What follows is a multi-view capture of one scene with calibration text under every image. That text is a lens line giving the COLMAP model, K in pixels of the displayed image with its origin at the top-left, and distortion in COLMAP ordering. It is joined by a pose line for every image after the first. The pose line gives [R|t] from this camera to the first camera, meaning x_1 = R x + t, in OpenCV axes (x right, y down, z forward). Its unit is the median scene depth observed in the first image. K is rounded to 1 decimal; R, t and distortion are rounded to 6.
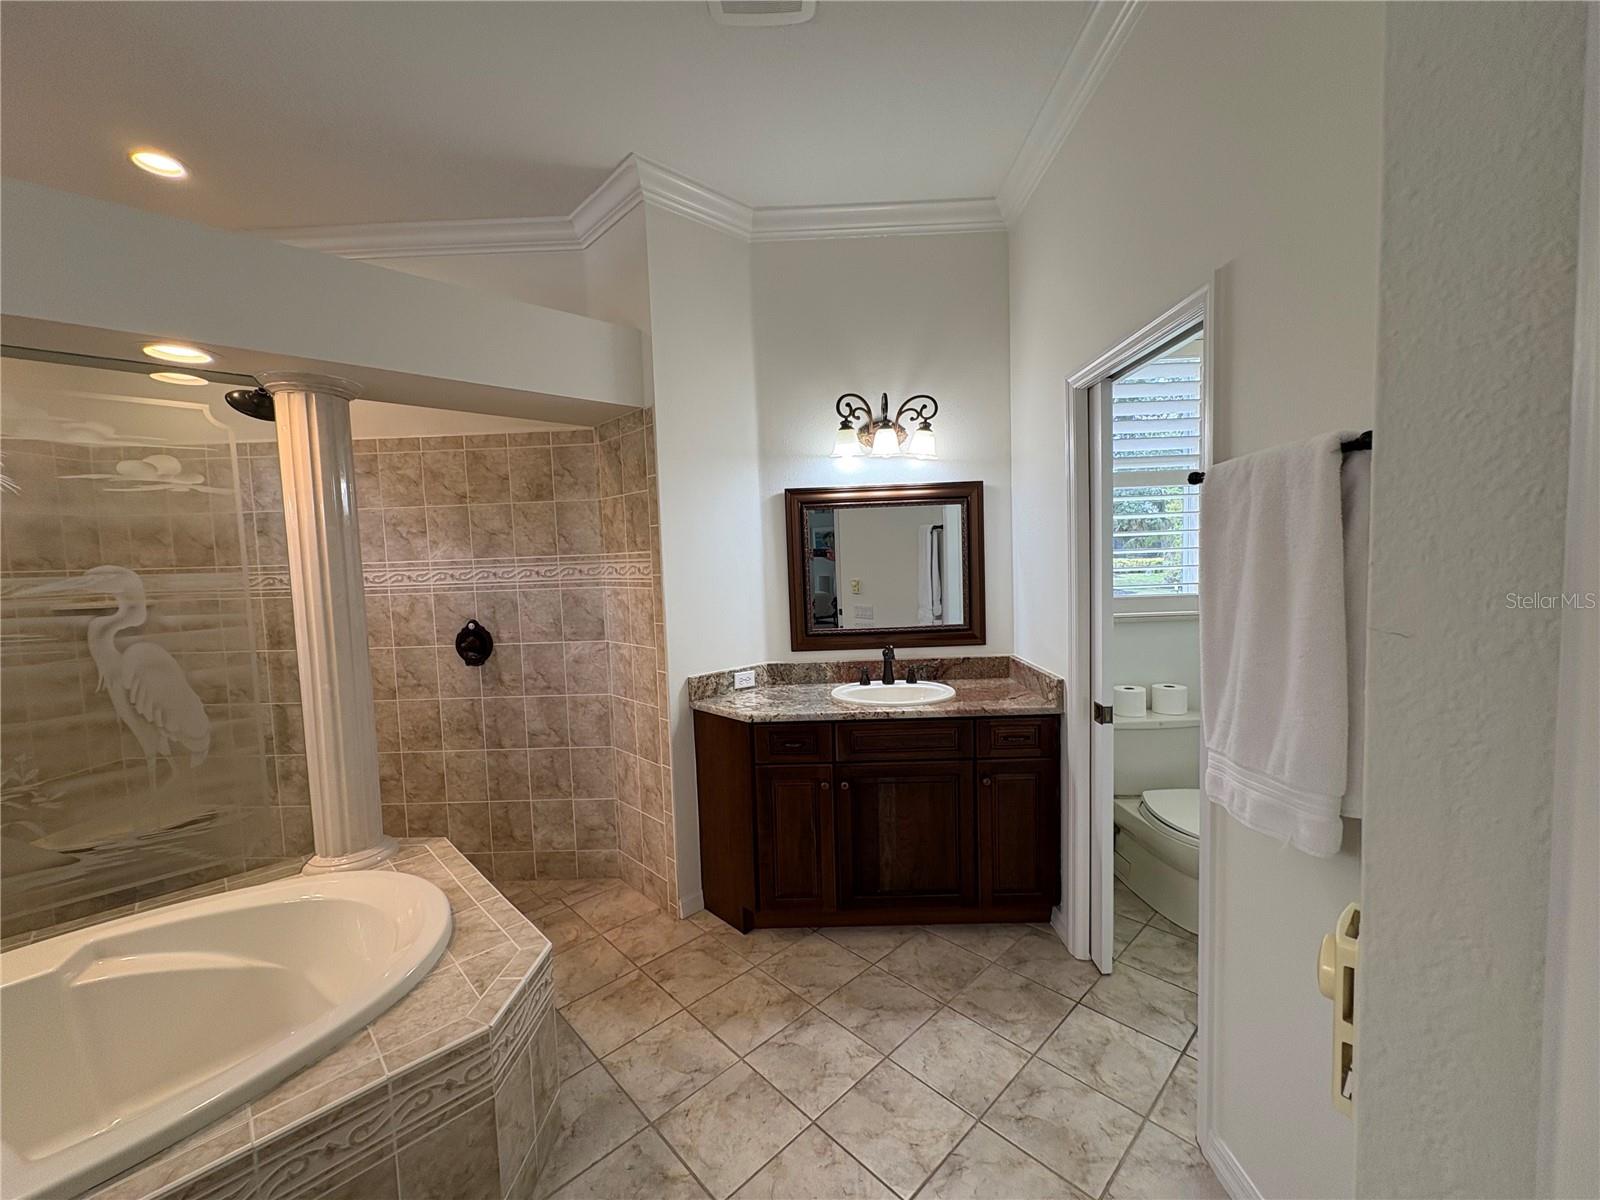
lens RADIAL K [[637.2, 0, 800.0], [0, 637.2, 600.0], [0, 0, 1]] dist [0.000298, 0.000295]
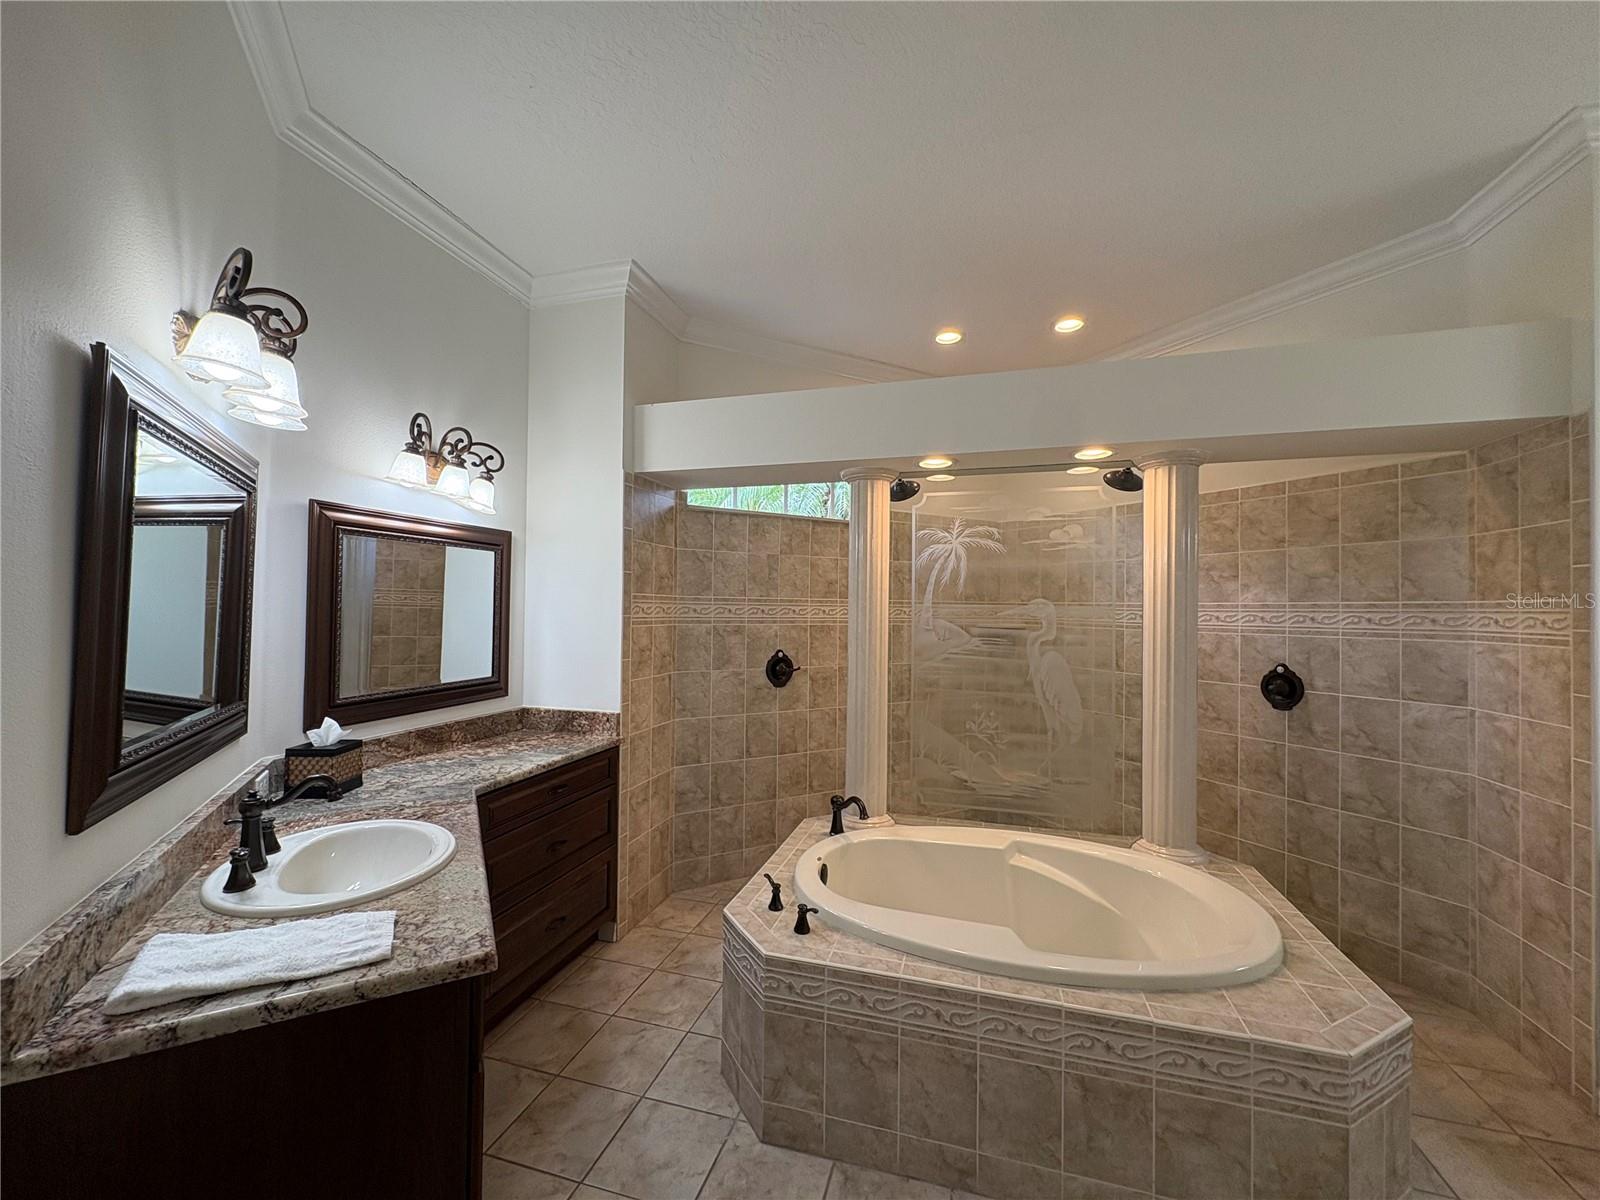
lens RADIAL K [[637.2, 0, 800.0], [0, 637.2, 600.0], [0, 0, 1]] dist [0.000298, 0.000295]
pose [[0.496433, 0.027277, -0.867646, -0.027071], [-0.087398, 0.995998, -0.018694, 0.017869], [0.863664, 0.085111, 0.496831, -0.164712]]
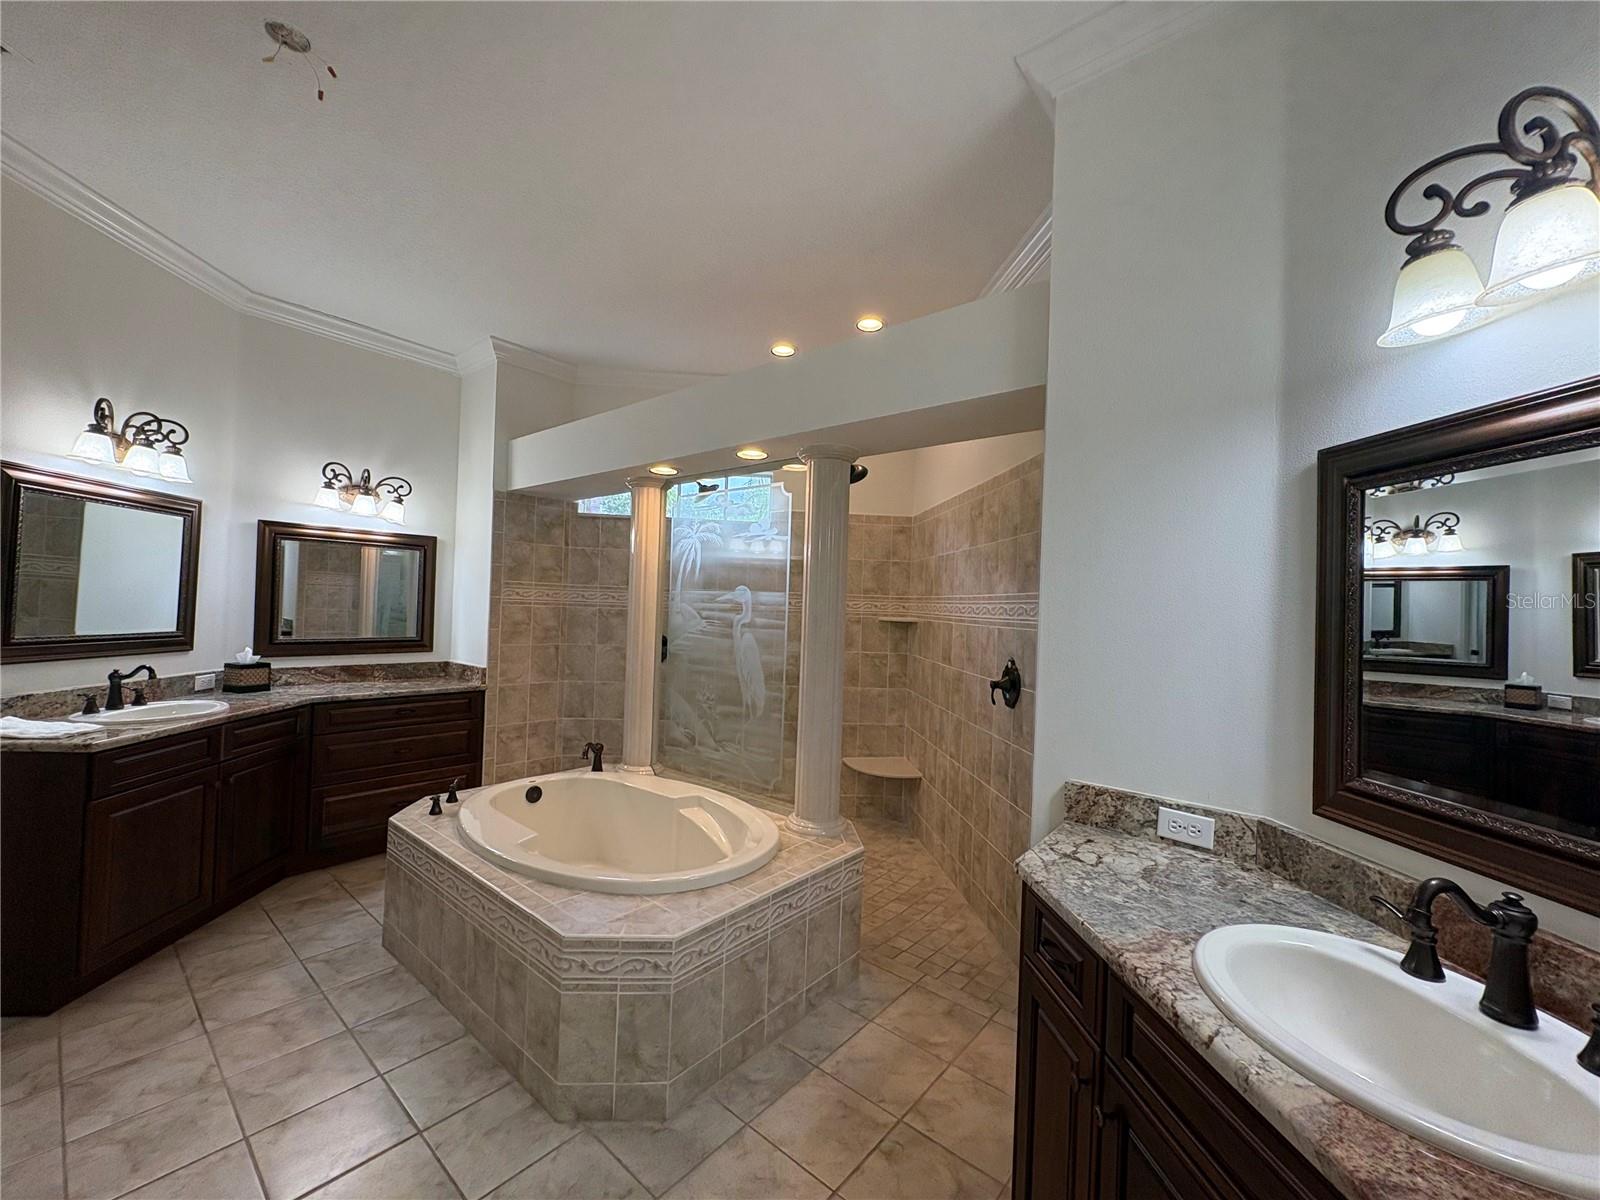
lens RADIAL K [[640.4, 0, 800.0], [0, 640.4, 600.0], [0, 0, 1]] dist [-0.000250, 0.000321]
pose [[0.108354, 0.027825, -0.993723, 0.407171], [-0.105586, 0.994276, 0.016327, -0.038189], [0.988489, 0.103154, 0.110672, 0.614898]]
